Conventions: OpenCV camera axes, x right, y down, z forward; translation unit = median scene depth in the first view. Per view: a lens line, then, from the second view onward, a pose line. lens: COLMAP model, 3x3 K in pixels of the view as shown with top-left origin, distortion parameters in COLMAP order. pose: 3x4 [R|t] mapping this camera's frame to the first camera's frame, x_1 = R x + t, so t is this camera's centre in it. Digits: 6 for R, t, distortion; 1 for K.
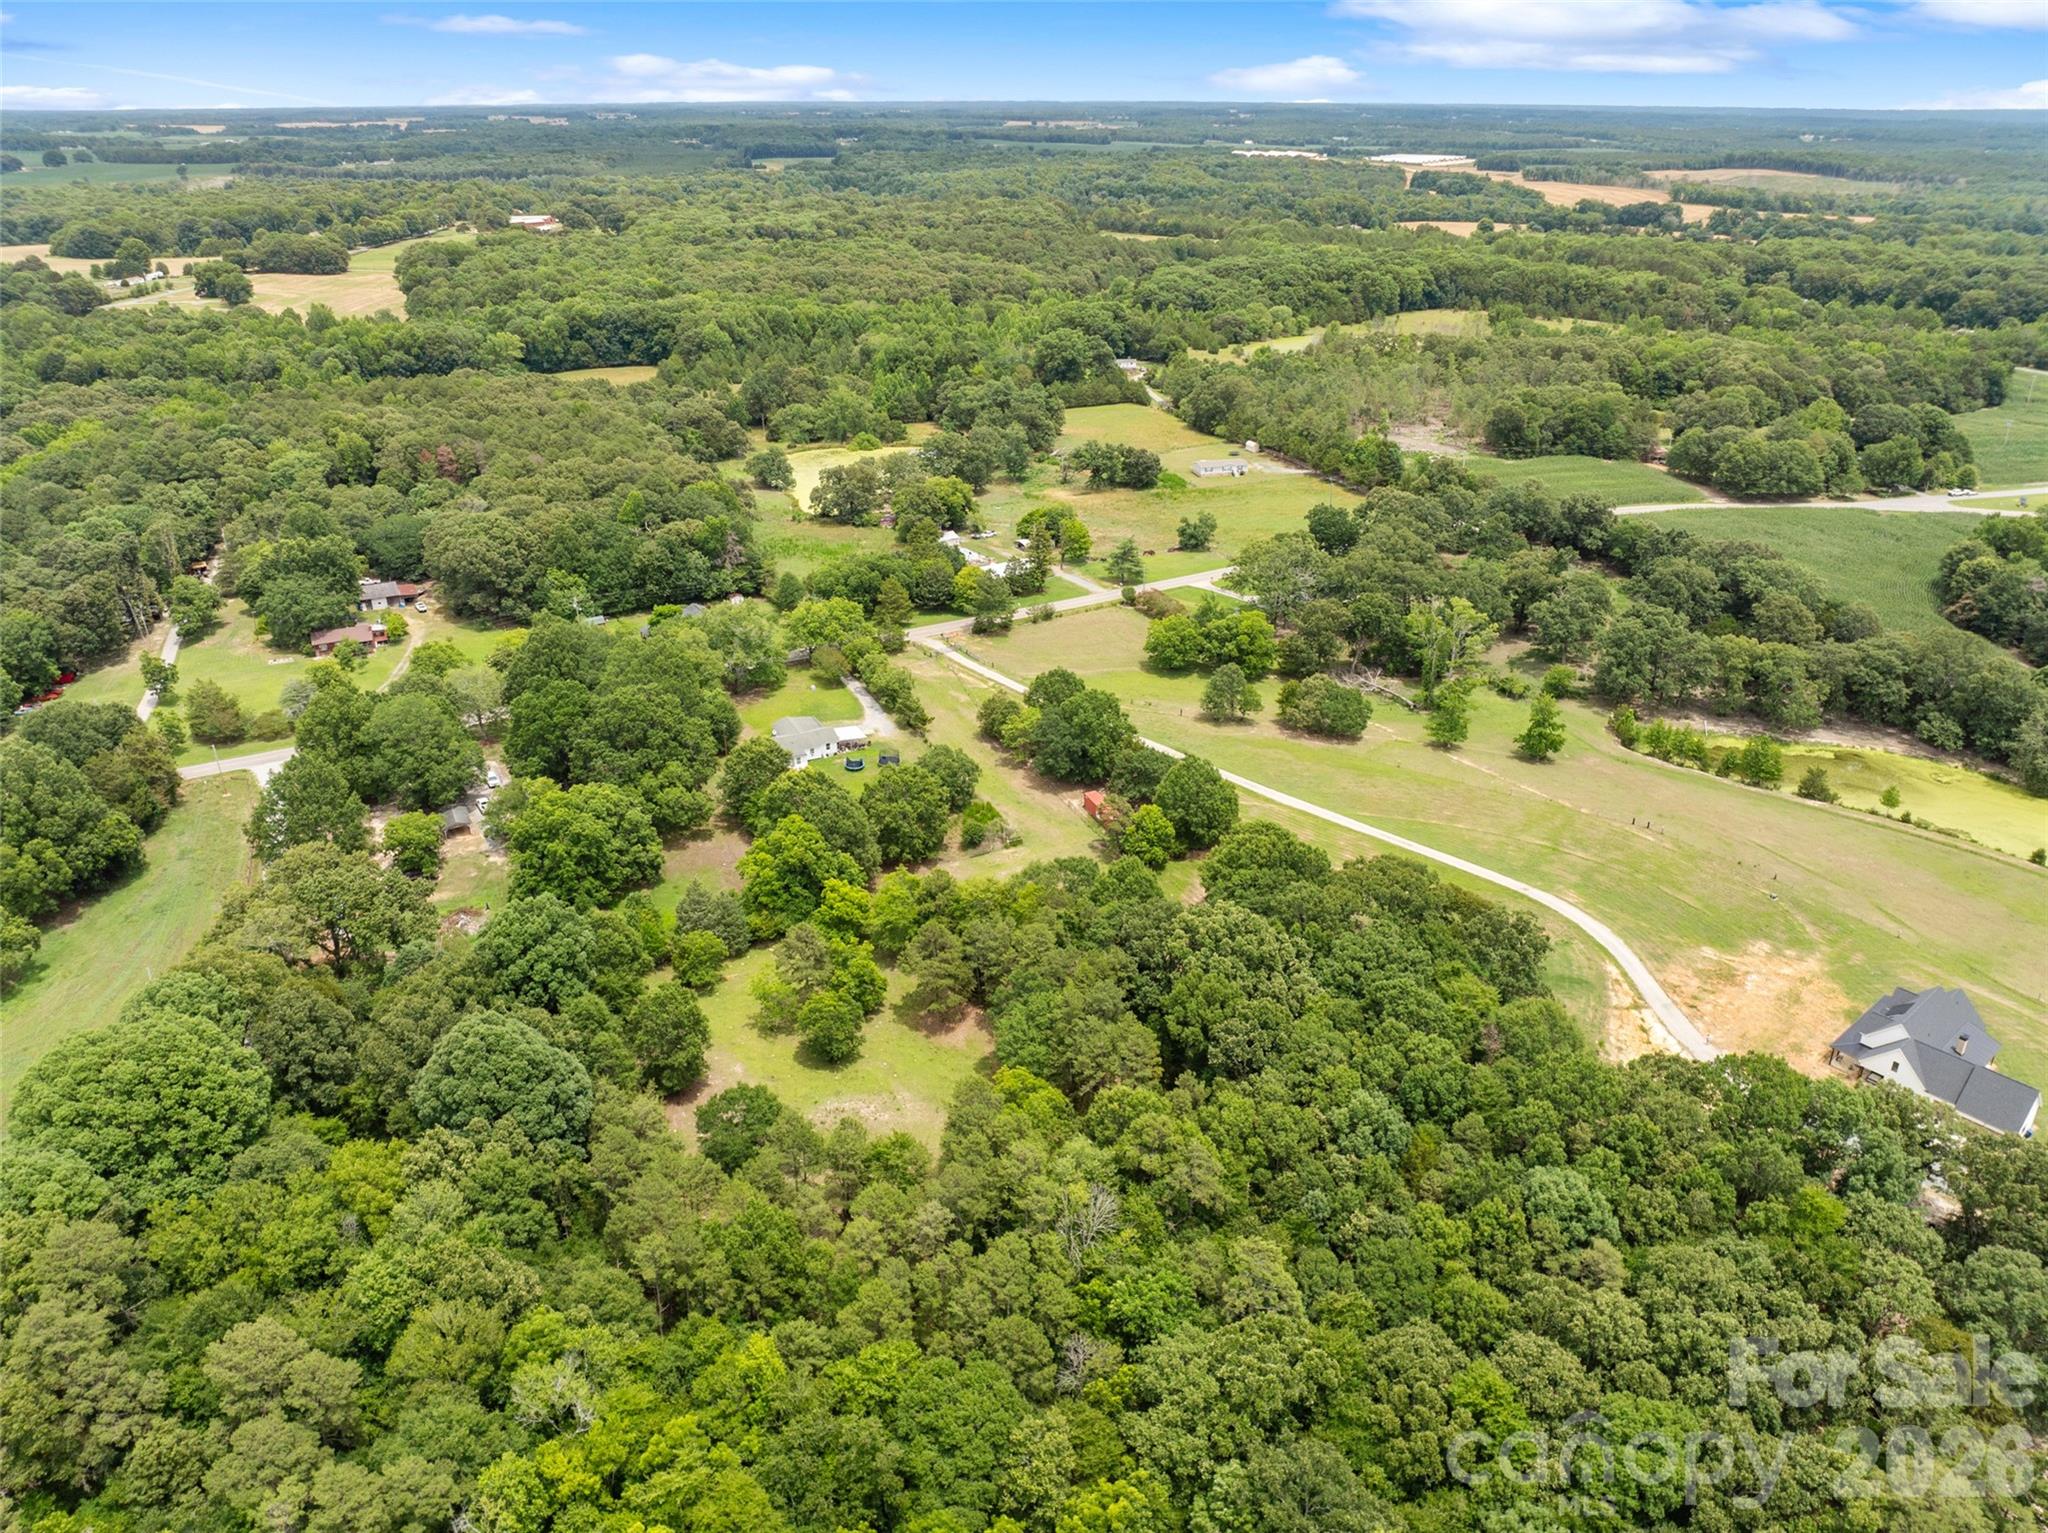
lens RADIAL K [[1492.6, 0, 994.5], [0, 1492.6, 712.6], [0, 0, 1]] dist [-0.045814, 0.017708]
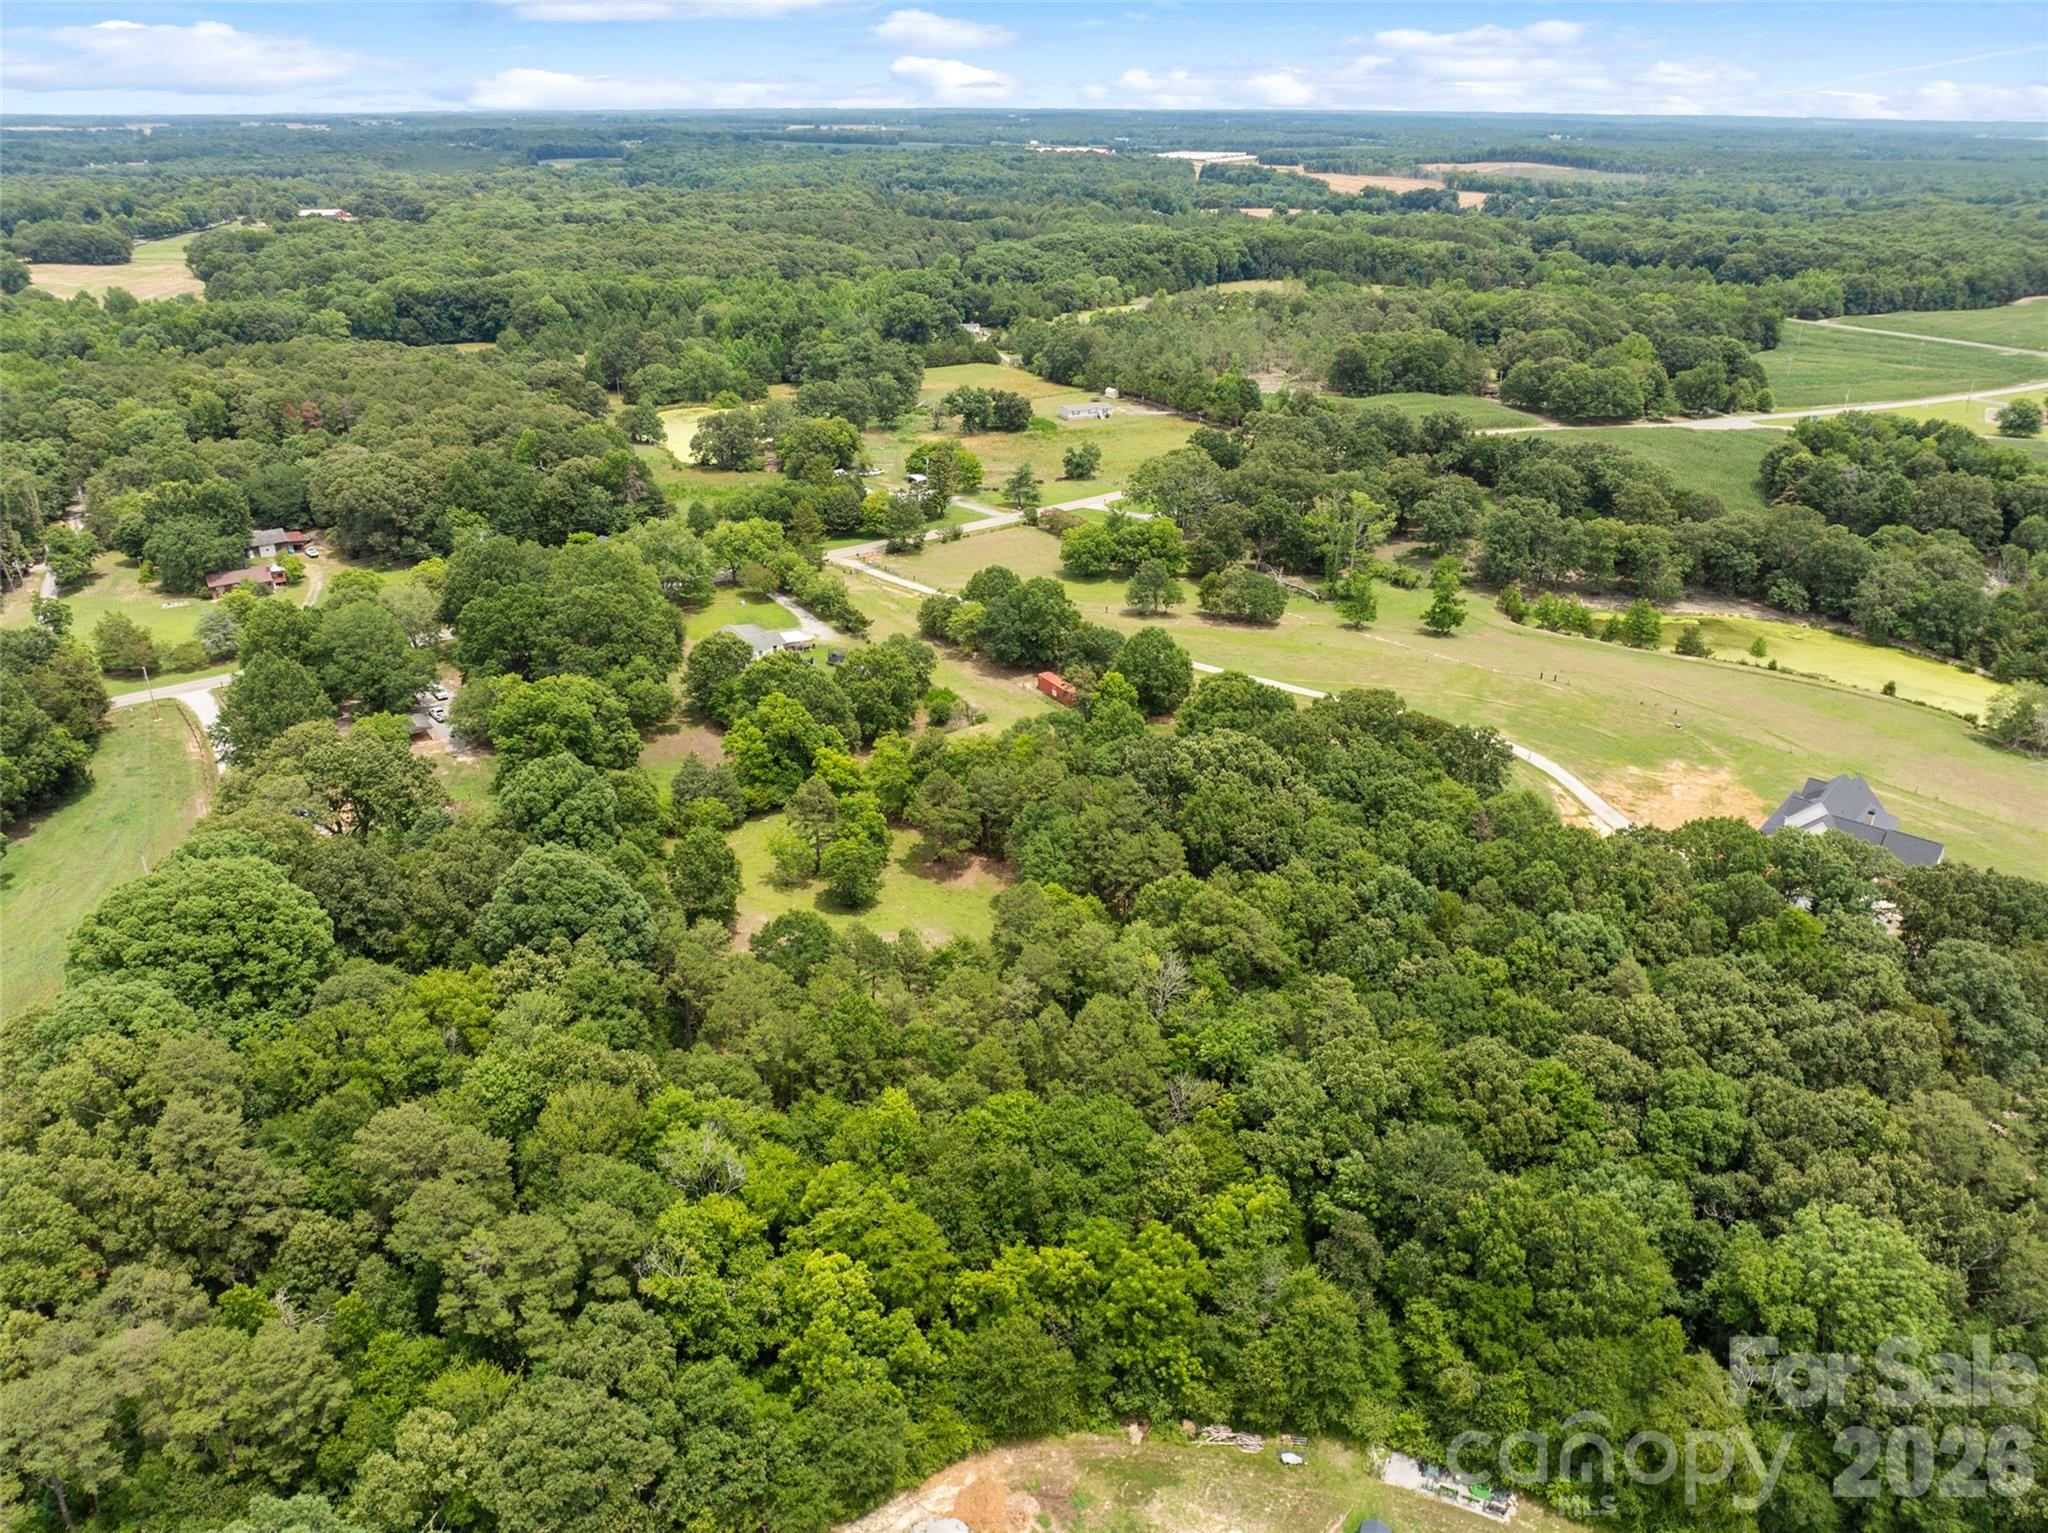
lens RADIAL K [[1492.6, 0, 994.5], [0, 1492.6, 712.6], [0, 0, 1]] dist [-0.045814, 0.017708]
pose [[0.990612, -0.049322, 0.127495, -0.095223], [0.049703, 0.998764, 0.000194, 0.073109], [-0.127347, 0.006145, 0.991839, -0.022527]]
